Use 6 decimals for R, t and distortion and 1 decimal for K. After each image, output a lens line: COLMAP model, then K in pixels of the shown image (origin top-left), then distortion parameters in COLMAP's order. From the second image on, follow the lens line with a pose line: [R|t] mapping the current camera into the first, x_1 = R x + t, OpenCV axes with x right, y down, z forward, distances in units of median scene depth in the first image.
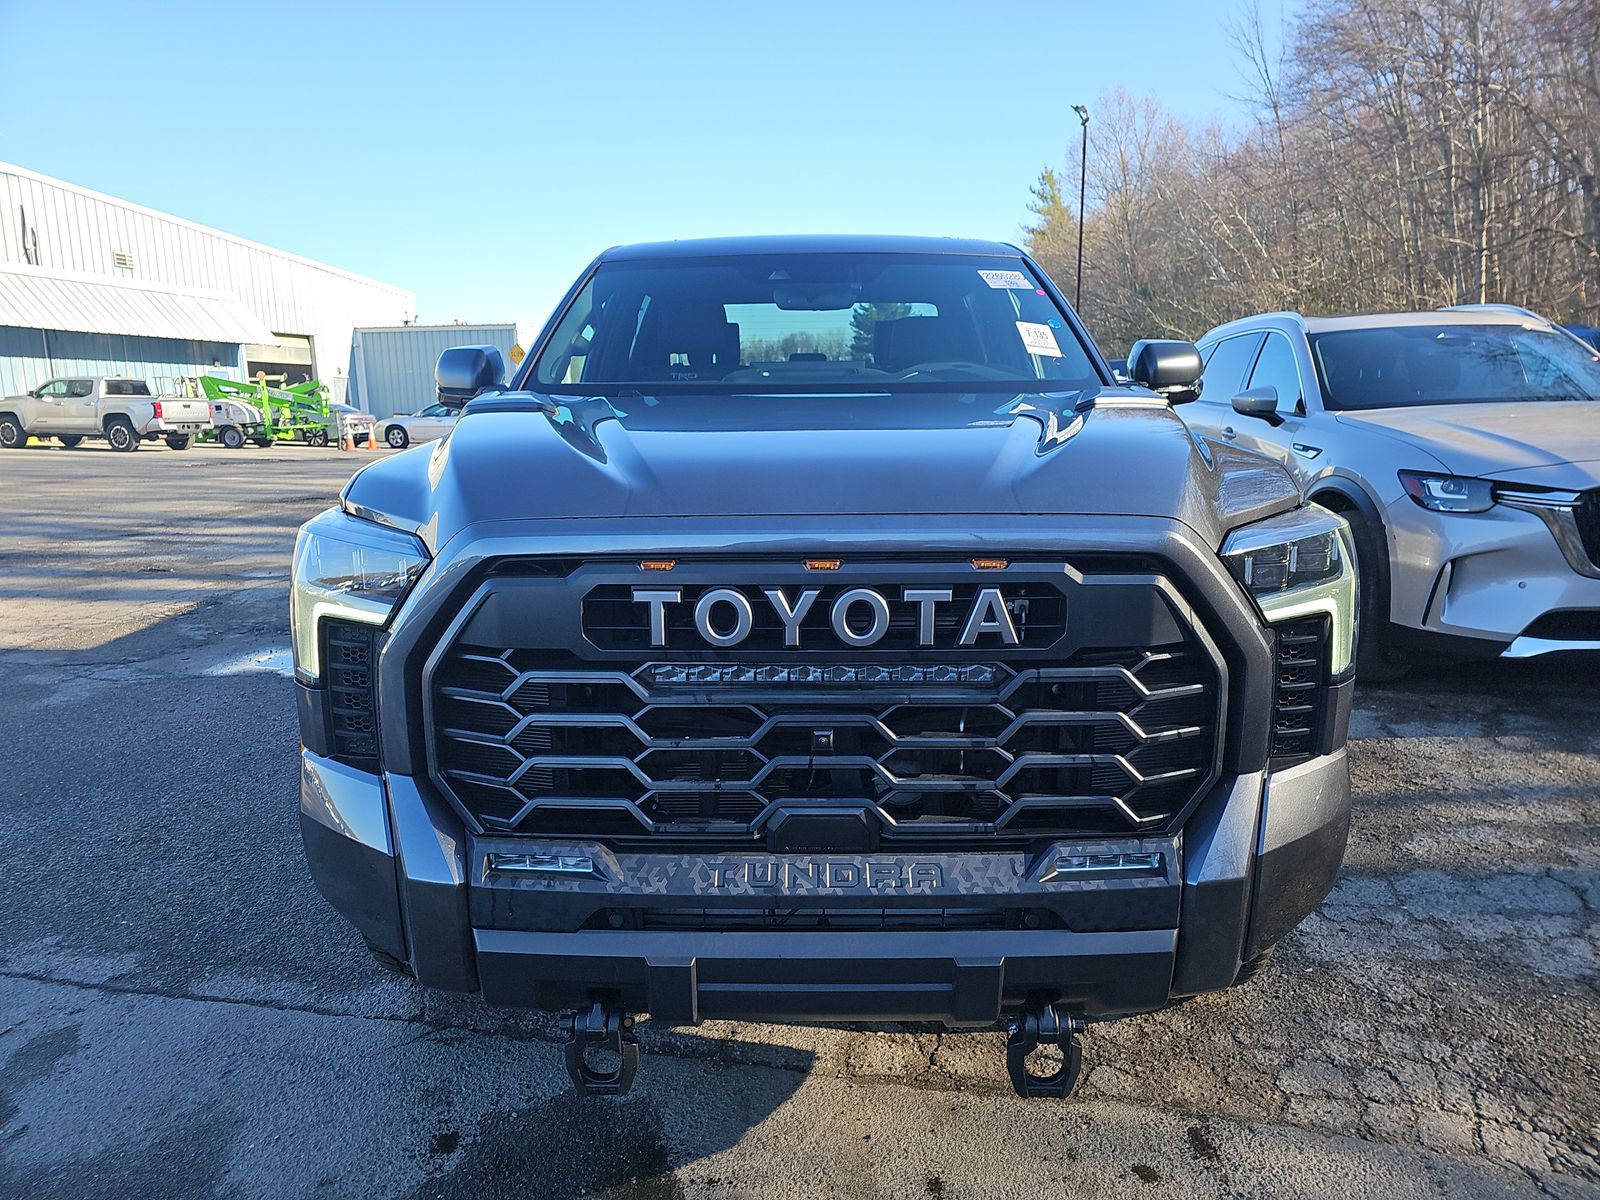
lens RADIAL K [[1070.8, 0, 770.1], [0, 1070.8, 622.5], [0, 0, 1]] dist [0.049101, -0.035476]
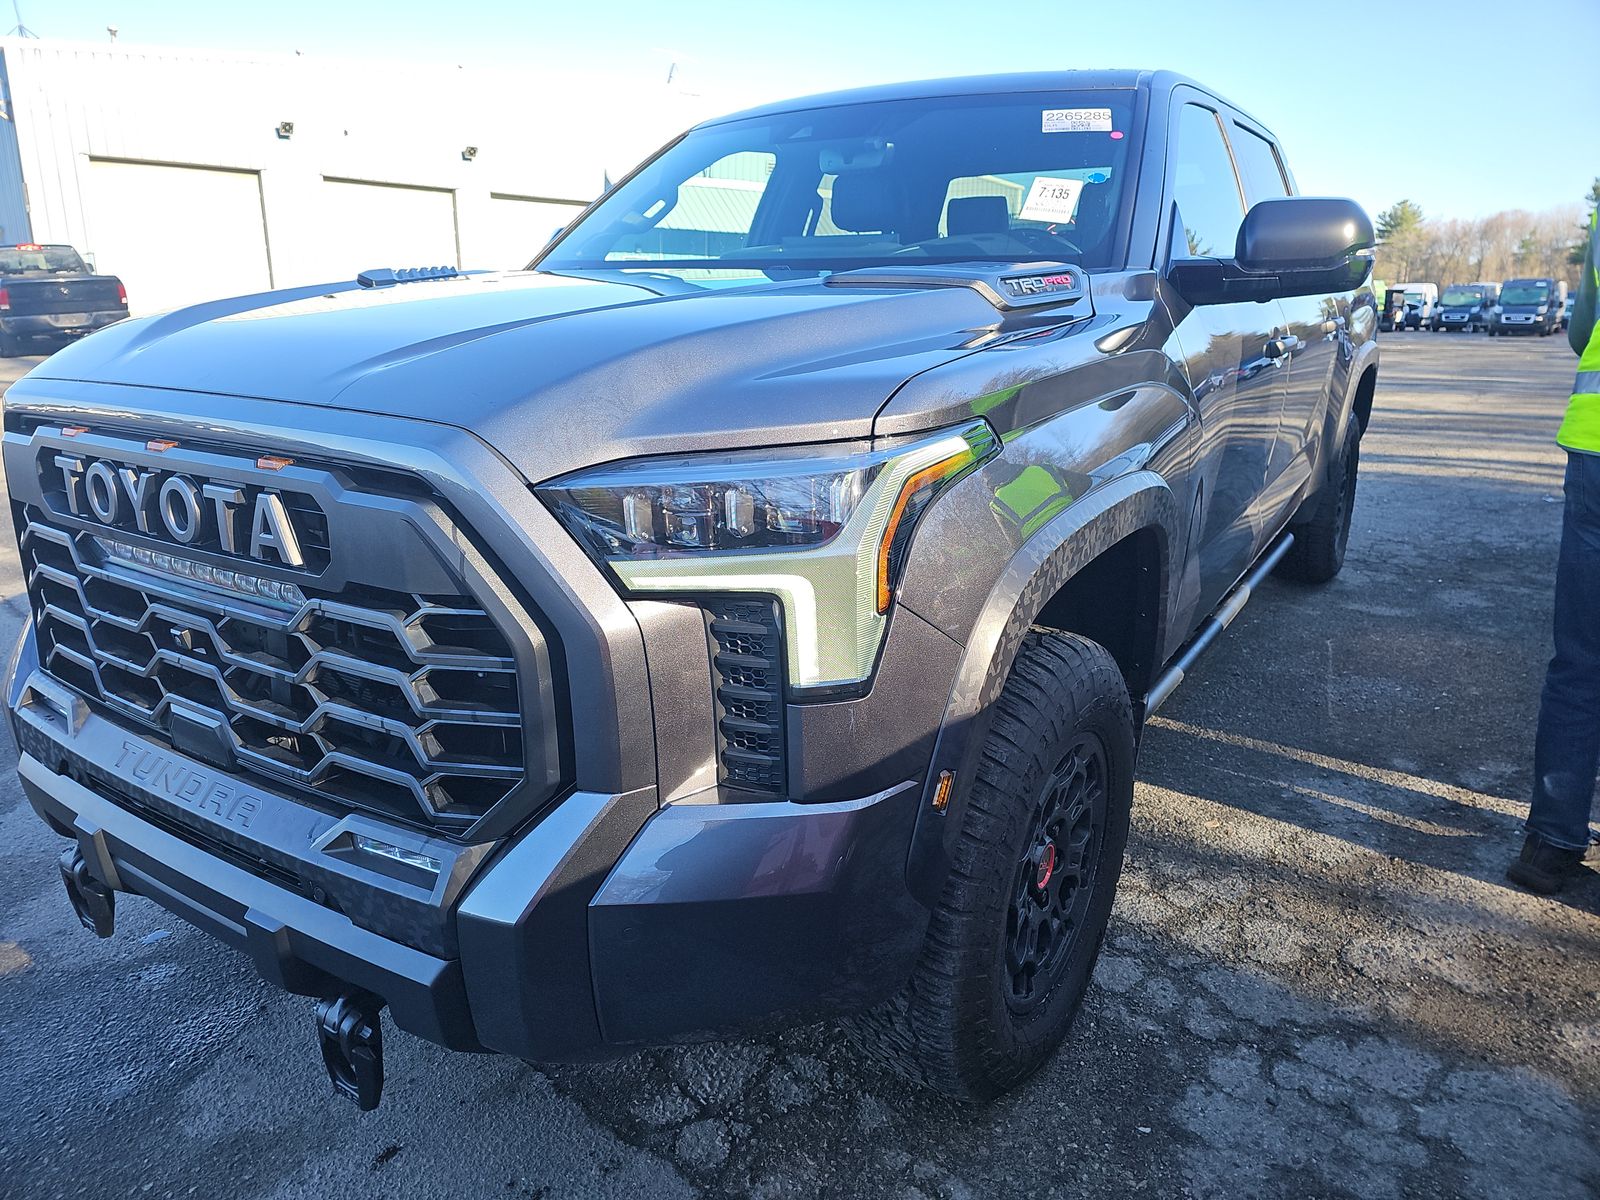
lens RADIAL K [[1070.8, 0, 793.9], [0, 1070.8, 593.4], [0, 0, 1]] dist [0.049101, -0.035476]
pose [[0.840237, 0.158096, -0.518659, 0.932536], [-0.123146, 0.987193, 0.101413, -0.085242], [0.528050, -0.021340, 0.848945, 0.469717]]
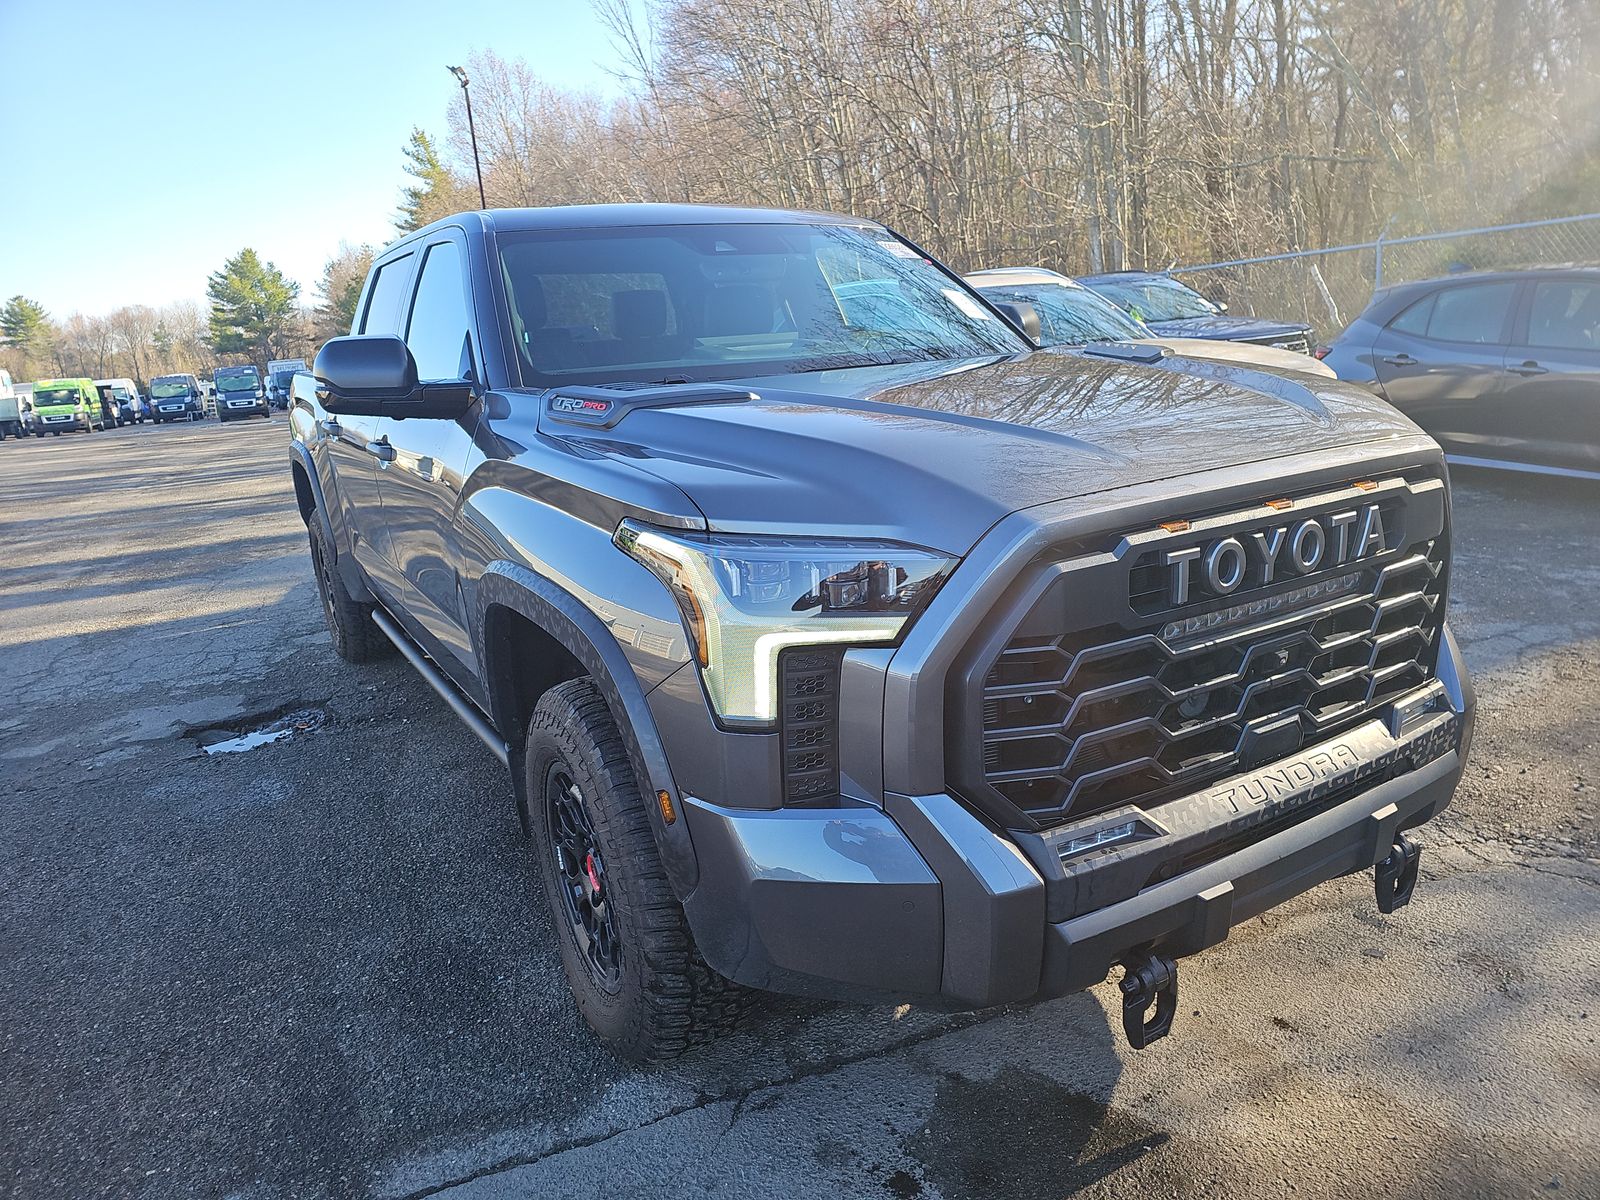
lens RADIAL K [[1070.8, 0, 813.9], [0, 1070.8, 601.0], [0, 0, 1]] dist [0.049101, -0.035476]
pose [[0.840072, -0.178219, 0.512363, -0.919870], [0.172363, 0.983241, 0.059401, -0.101450], [-0.514363, 0.038412, 0.856712, 0.270265]]
